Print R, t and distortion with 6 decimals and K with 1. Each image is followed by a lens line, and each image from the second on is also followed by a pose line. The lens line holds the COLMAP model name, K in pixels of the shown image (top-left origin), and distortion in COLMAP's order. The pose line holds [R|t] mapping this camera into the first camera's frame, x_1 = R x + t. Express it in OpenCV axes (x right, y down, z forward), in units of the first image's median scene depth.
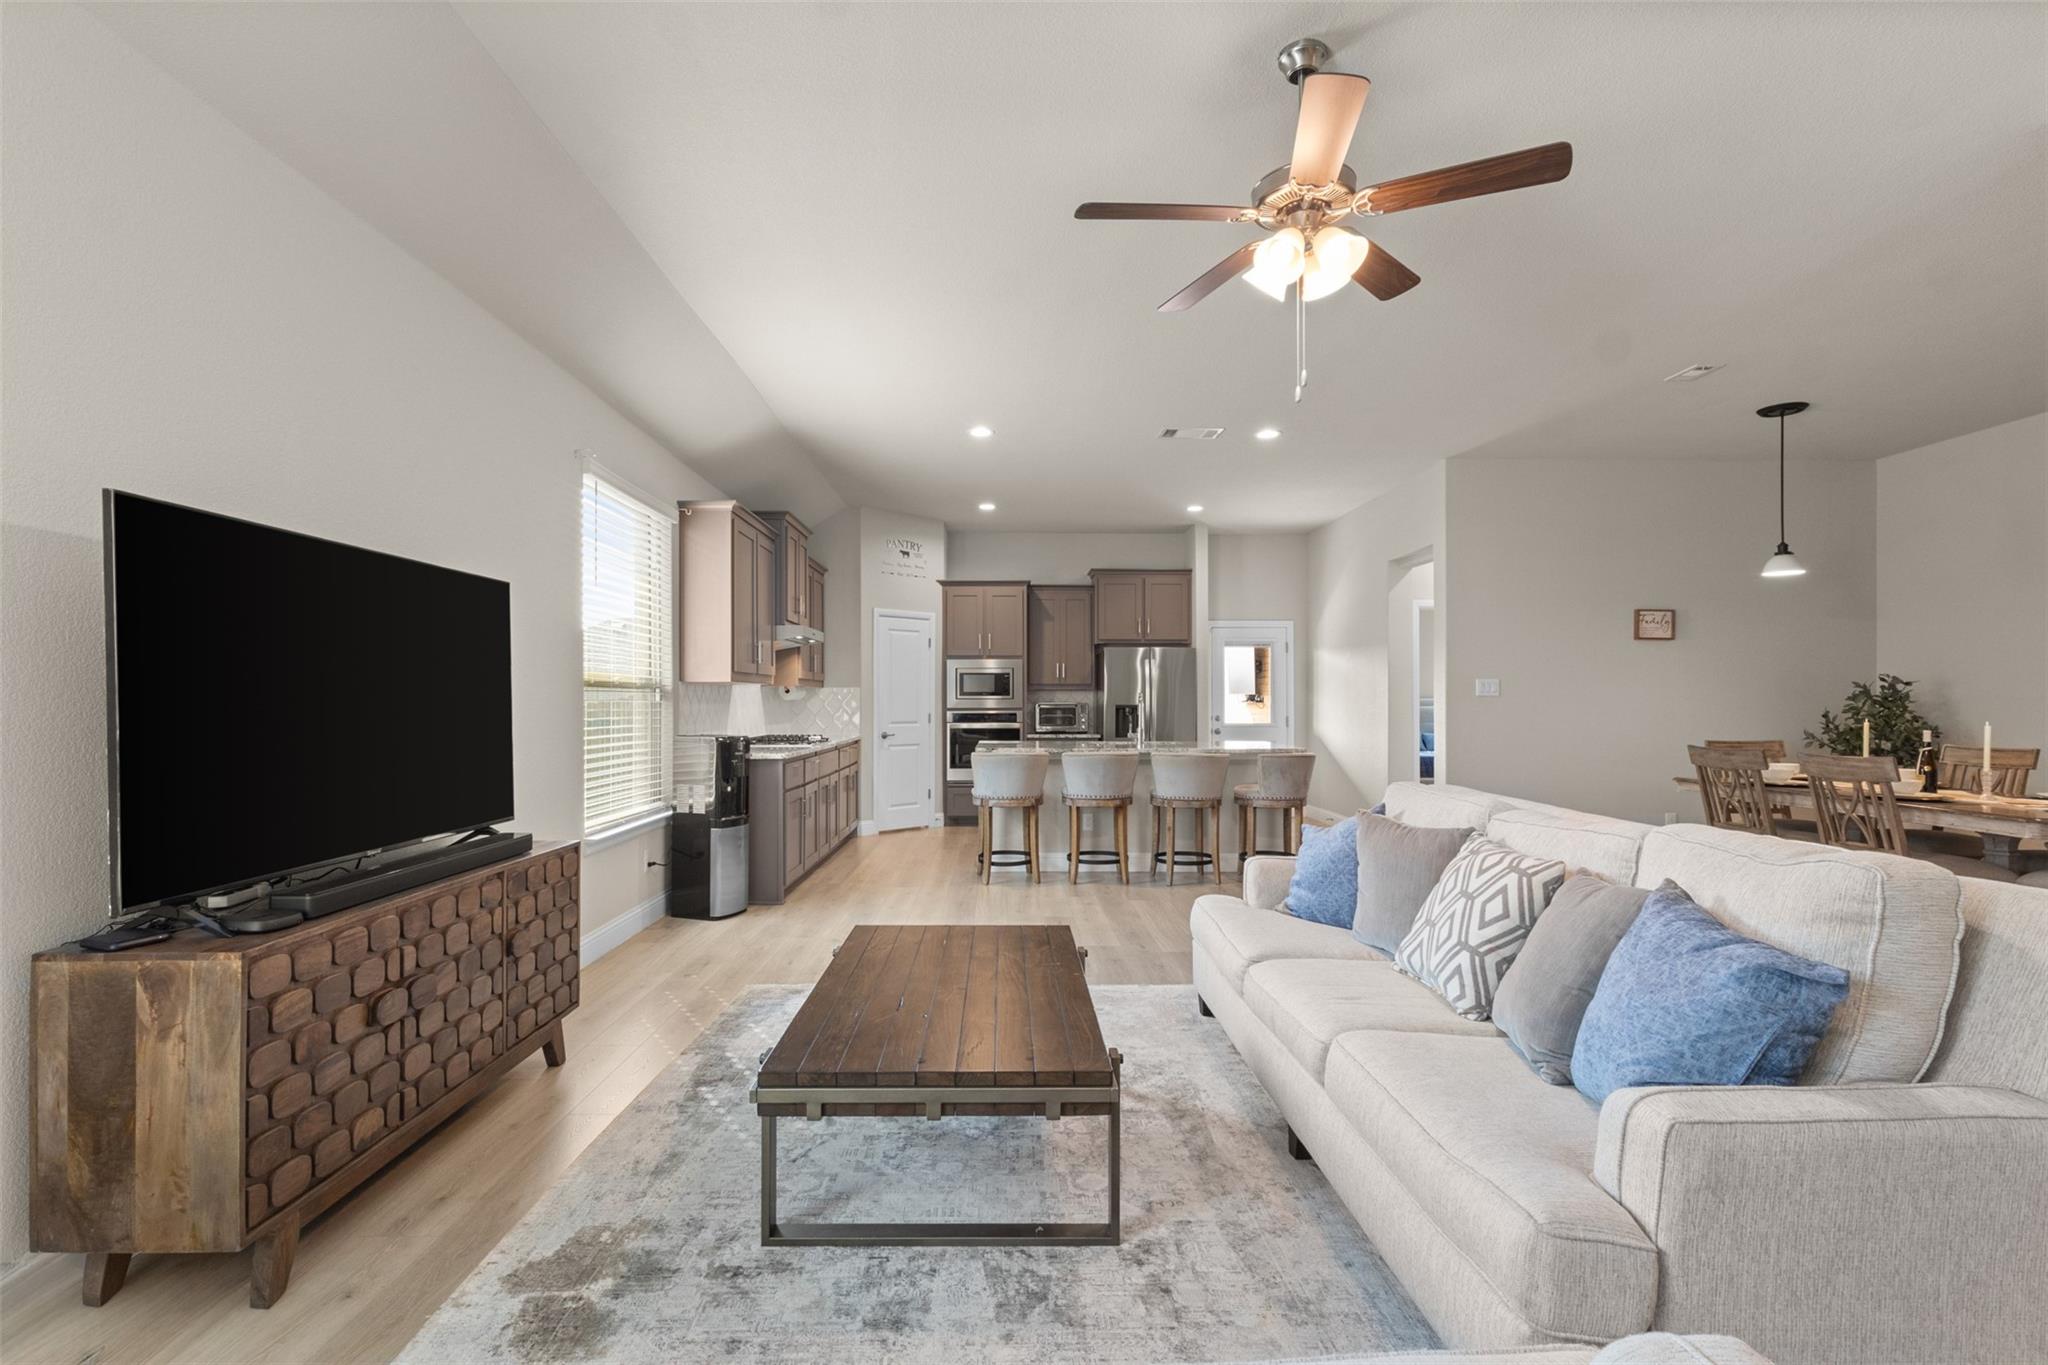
lens RADIAL K [[946.7, 0, 1019.2], [0, 946.7, 690.9], [0, 0, 1]] dist [-0.004623, 0.000476]
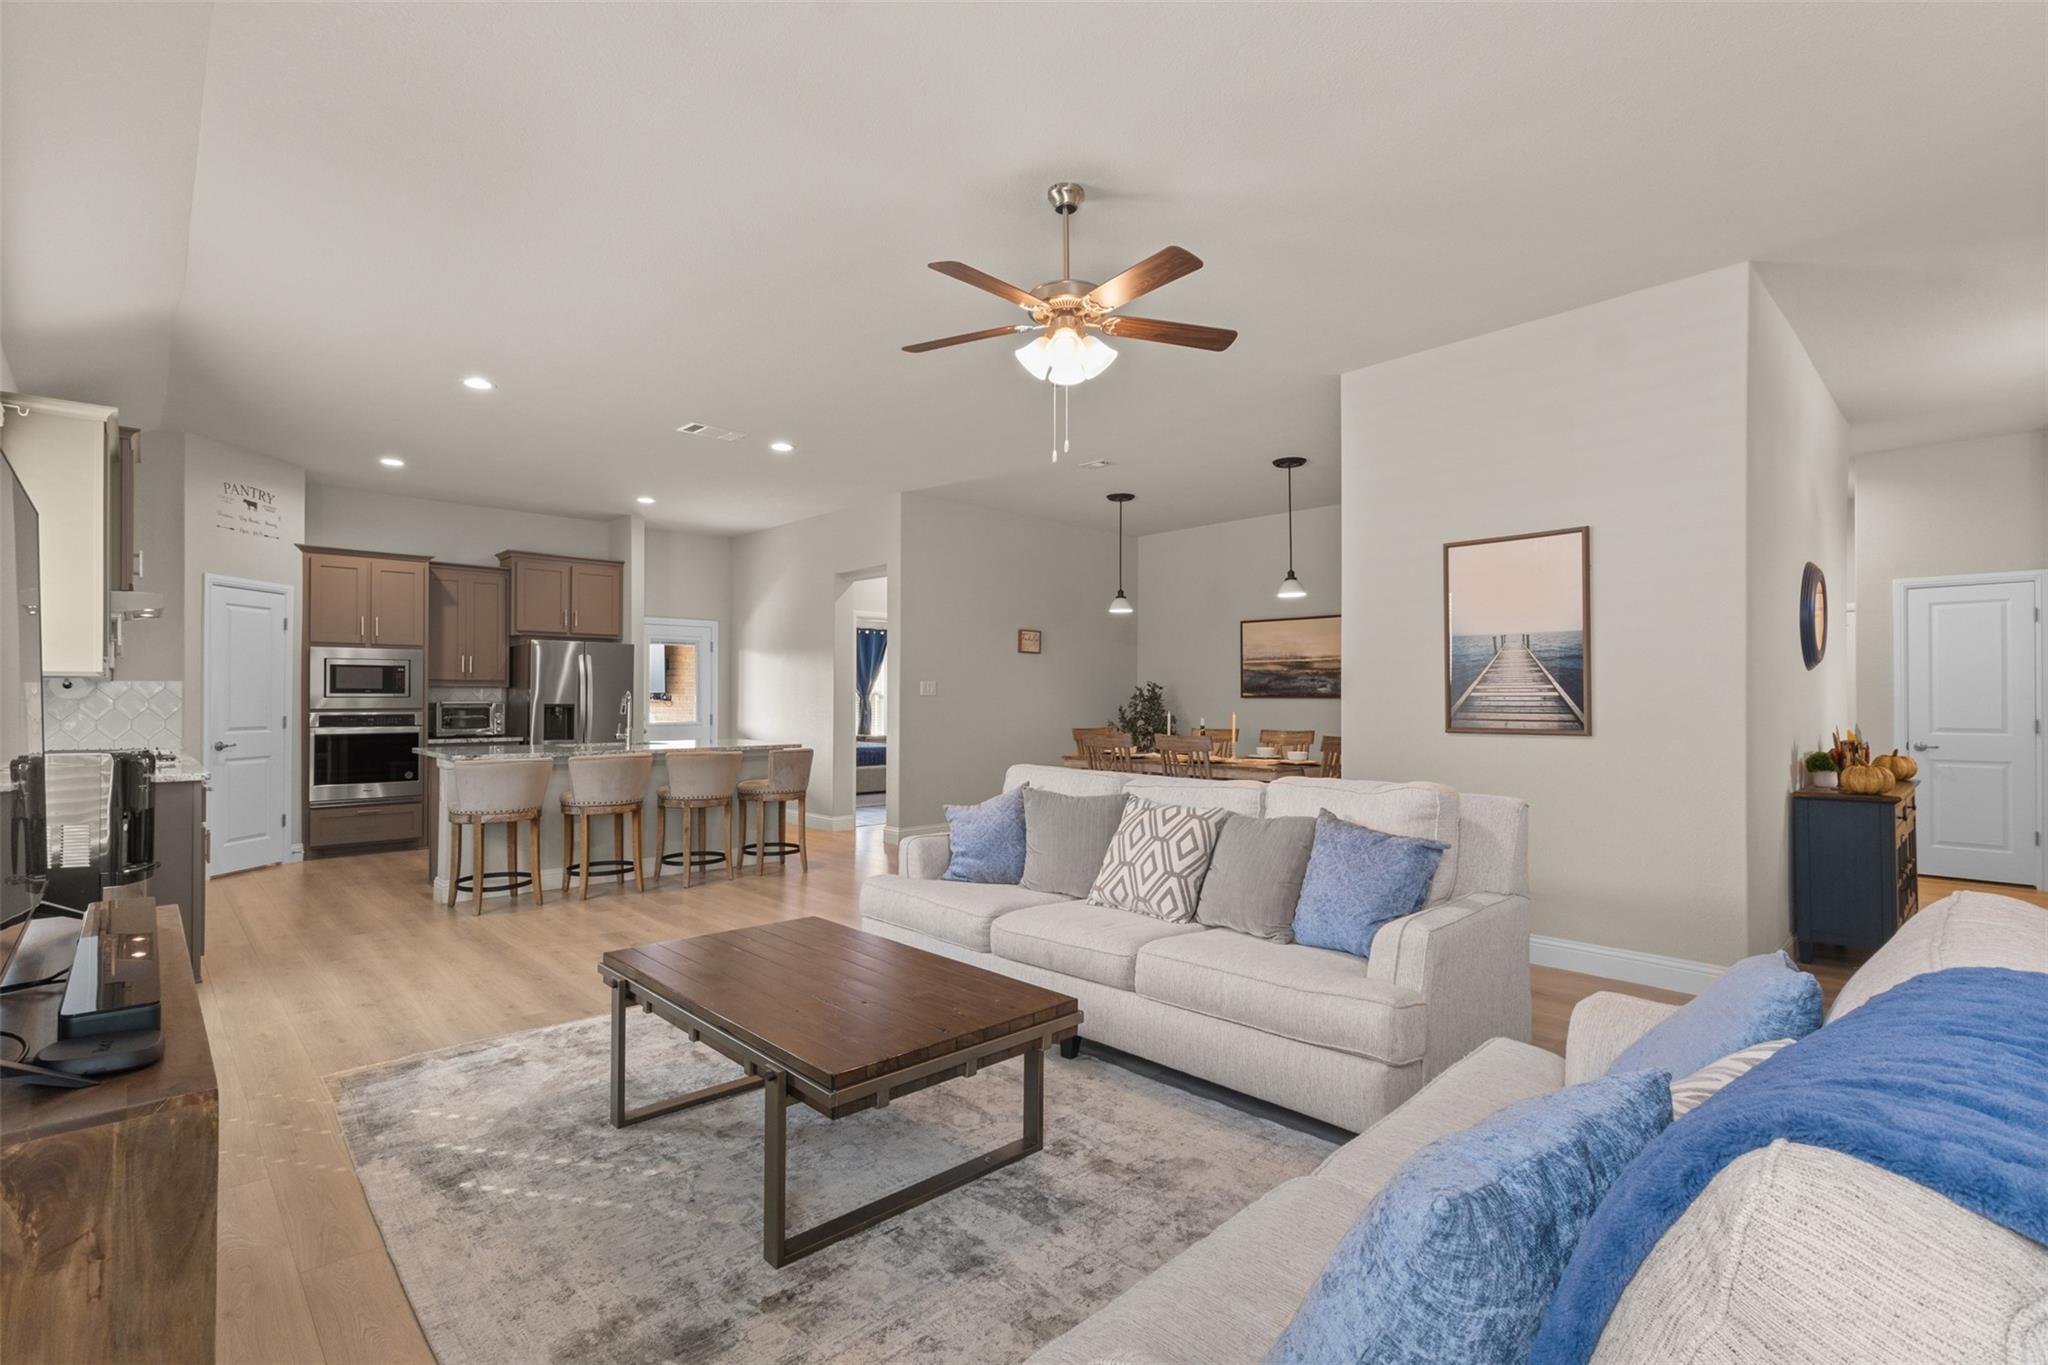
lens RADIAL K [[946.7, 0, 1025.0], [0, 946.7, 683.4], [0, 0, 1]] dist [-0.004623, 0.000476]
pose [[0.733601, 0.012122, 0.679472, -0.228765], [-0.007561, 0.999925, -0.009676, 0.000303], [-0.679538, 0.001961, 0.733637, 0.038530]]
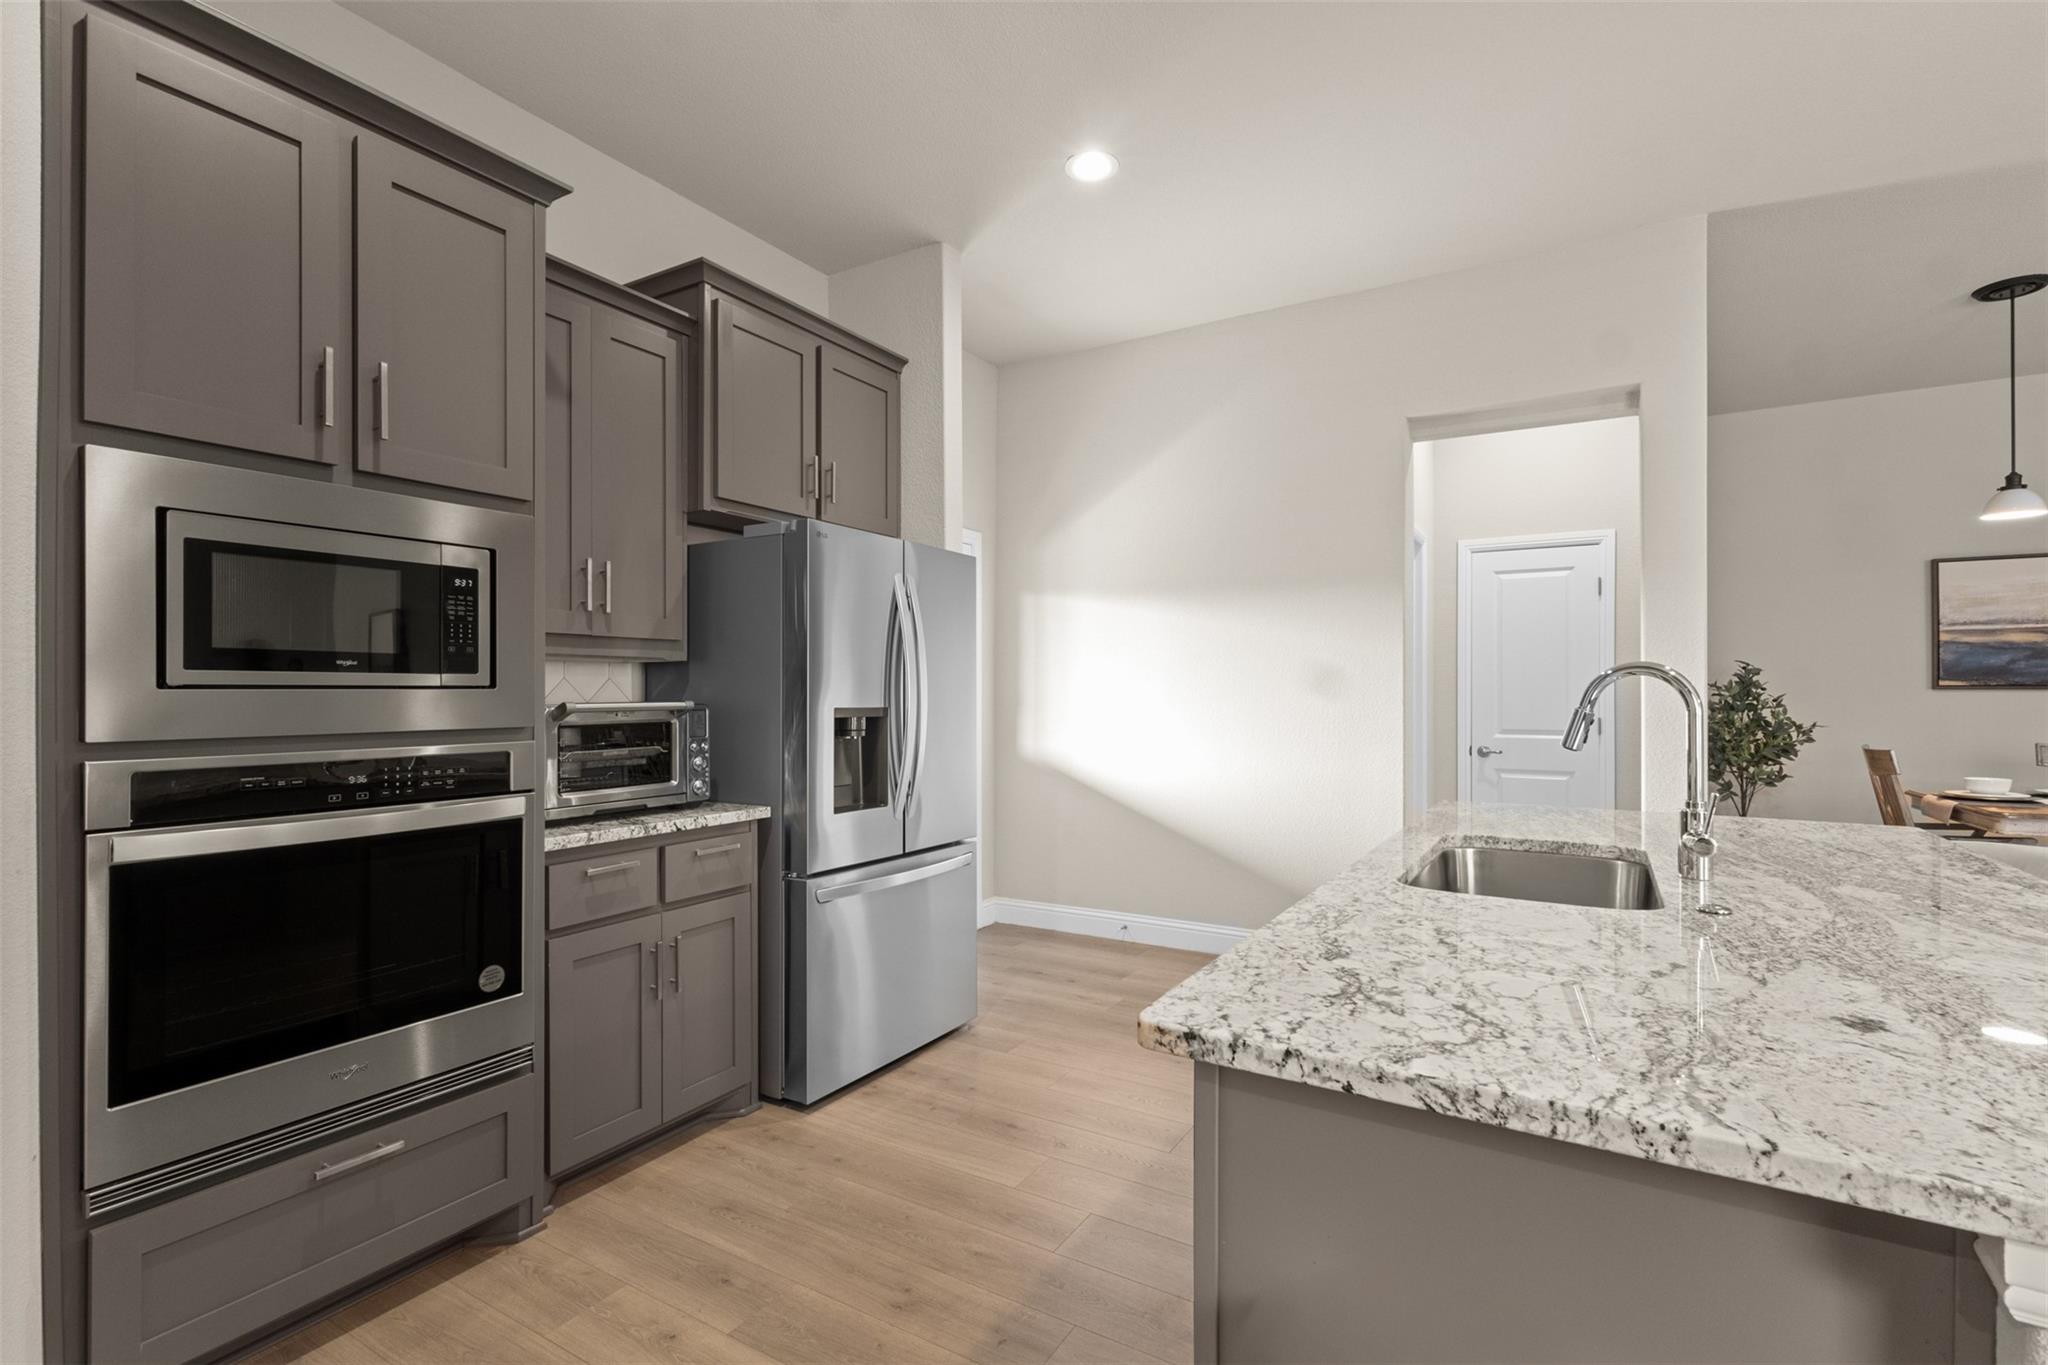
lens RADIAL K [[946.7, 0, 1016.7], [0, 946.7, 687.3], [0, 0, 1]] dist [-0.004623, 0.000476]
pose [[0.536132, 0.004130, 0.844124, -0.168213], [-0.006549, 0.999978, -0.000733, 0.009840], [-0.844109, -0.005135, 0.536147, 1.027614]]
